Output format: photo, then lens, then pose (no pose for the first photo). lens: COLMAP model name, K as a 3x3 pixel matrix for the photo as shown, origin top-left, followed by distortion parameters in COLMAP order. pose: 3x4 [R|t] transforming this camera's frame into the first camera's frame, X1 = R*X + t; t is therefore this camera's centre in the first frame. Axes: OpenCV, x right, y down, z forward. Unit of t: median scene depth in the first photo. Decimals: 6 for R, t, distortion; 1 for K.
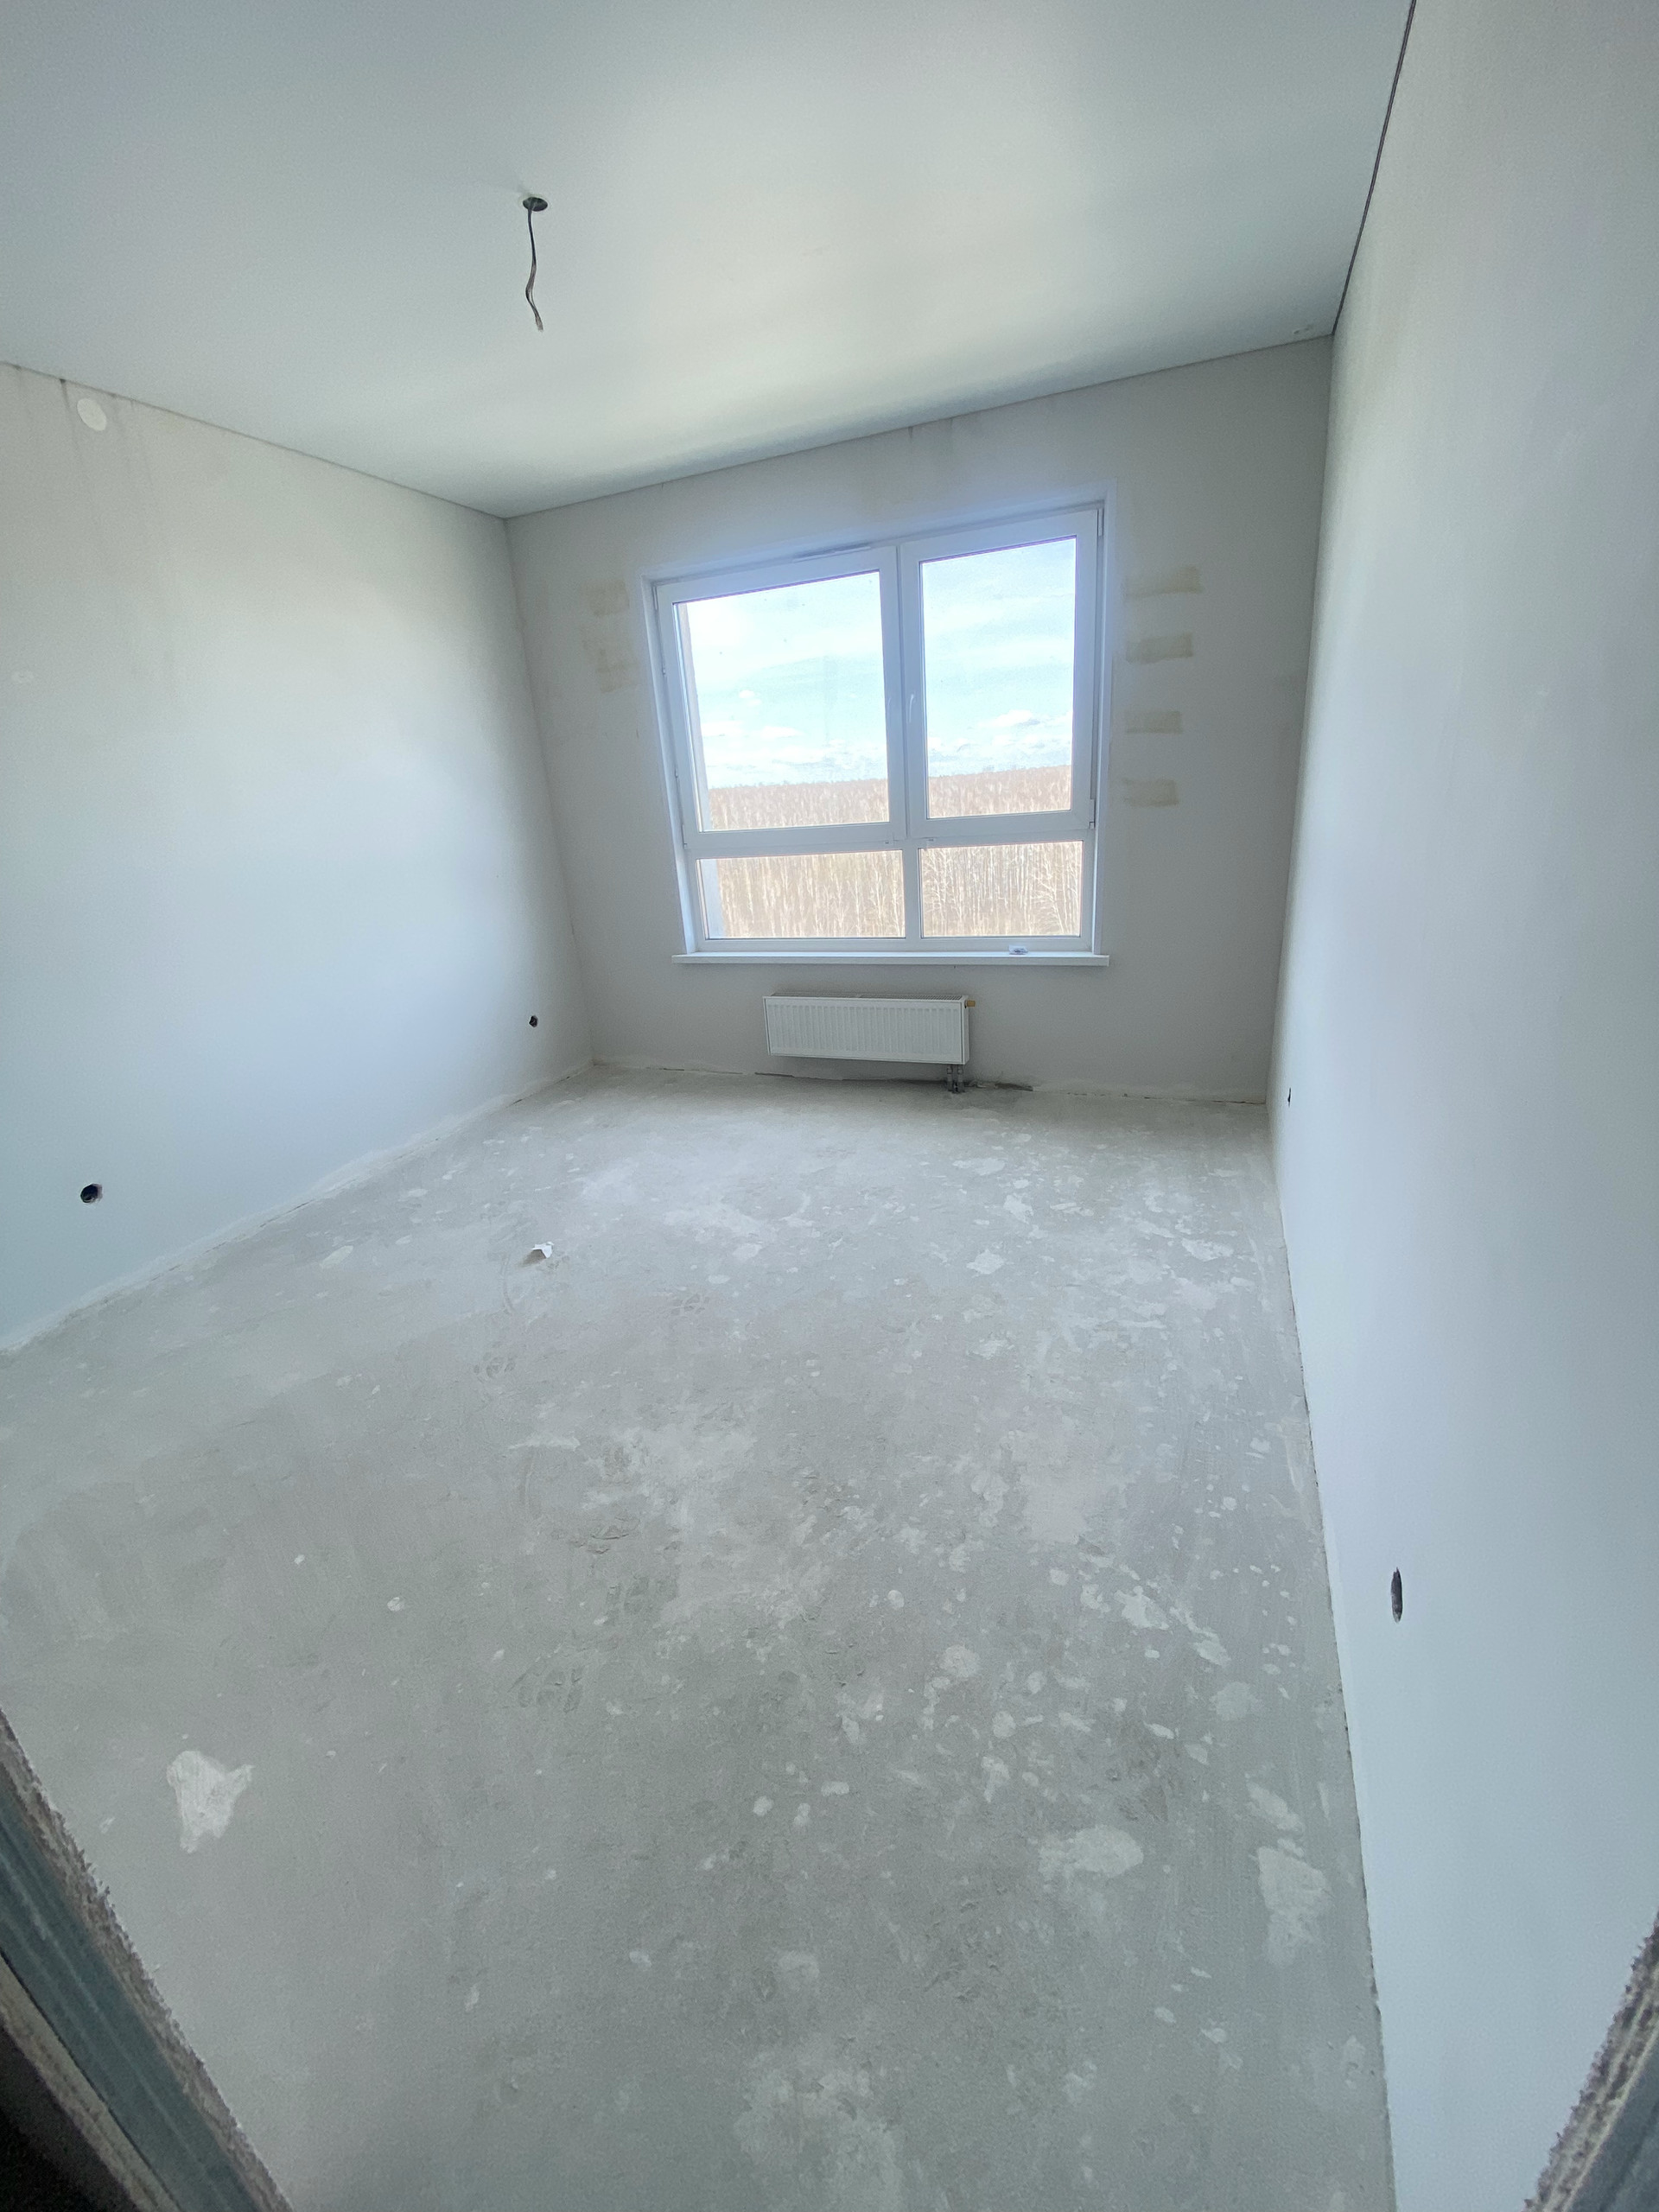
lens RADIAL K [[886.5, 0, 829.7], [0, 886.5, 1090.8], [0, 0, 1]] dist [0.020267, -0.020770]
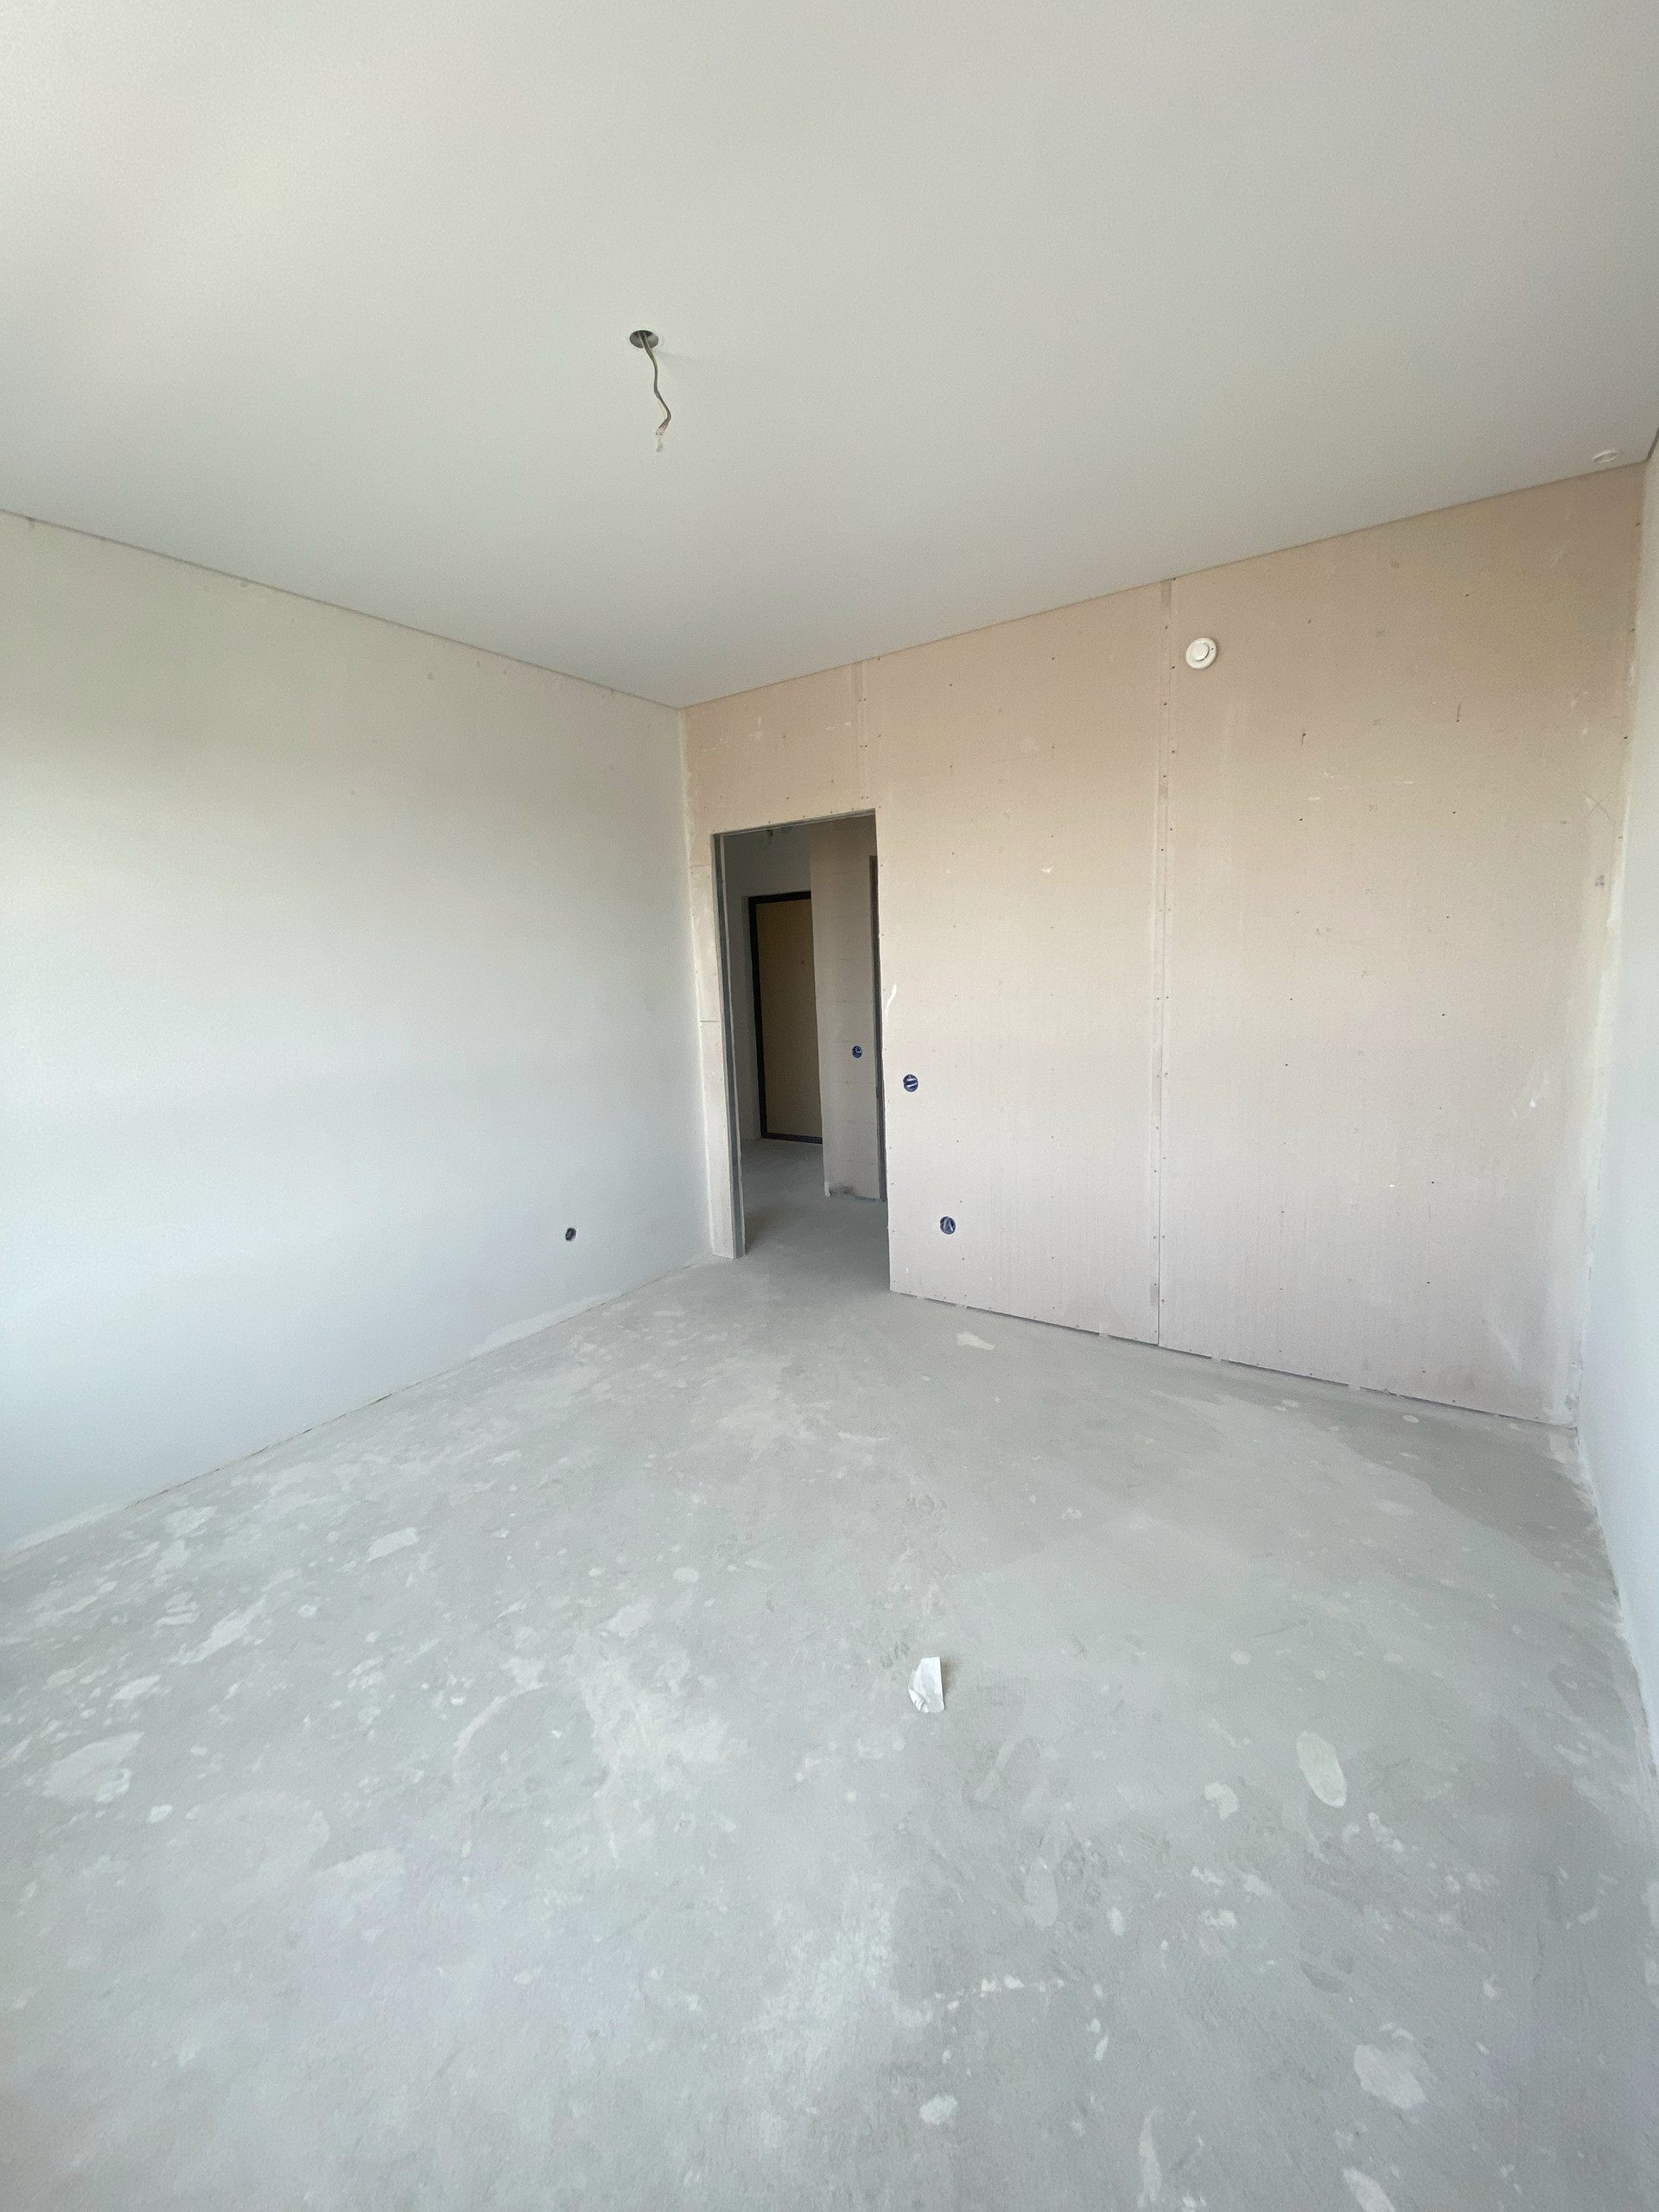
lens RADIAL K [[886.5, 0, 829.7], [0, 886.5, 1090.8], [0, 0, 1]] dist [0.020267, -0.020770]
pose [[-0.972216, 0.074030, 0.222073, -0.498062], [0.165261, 0.888945, 0.427161, -0.538200], [-0.165788, 0.451992, -0.876480, 1.597422]]
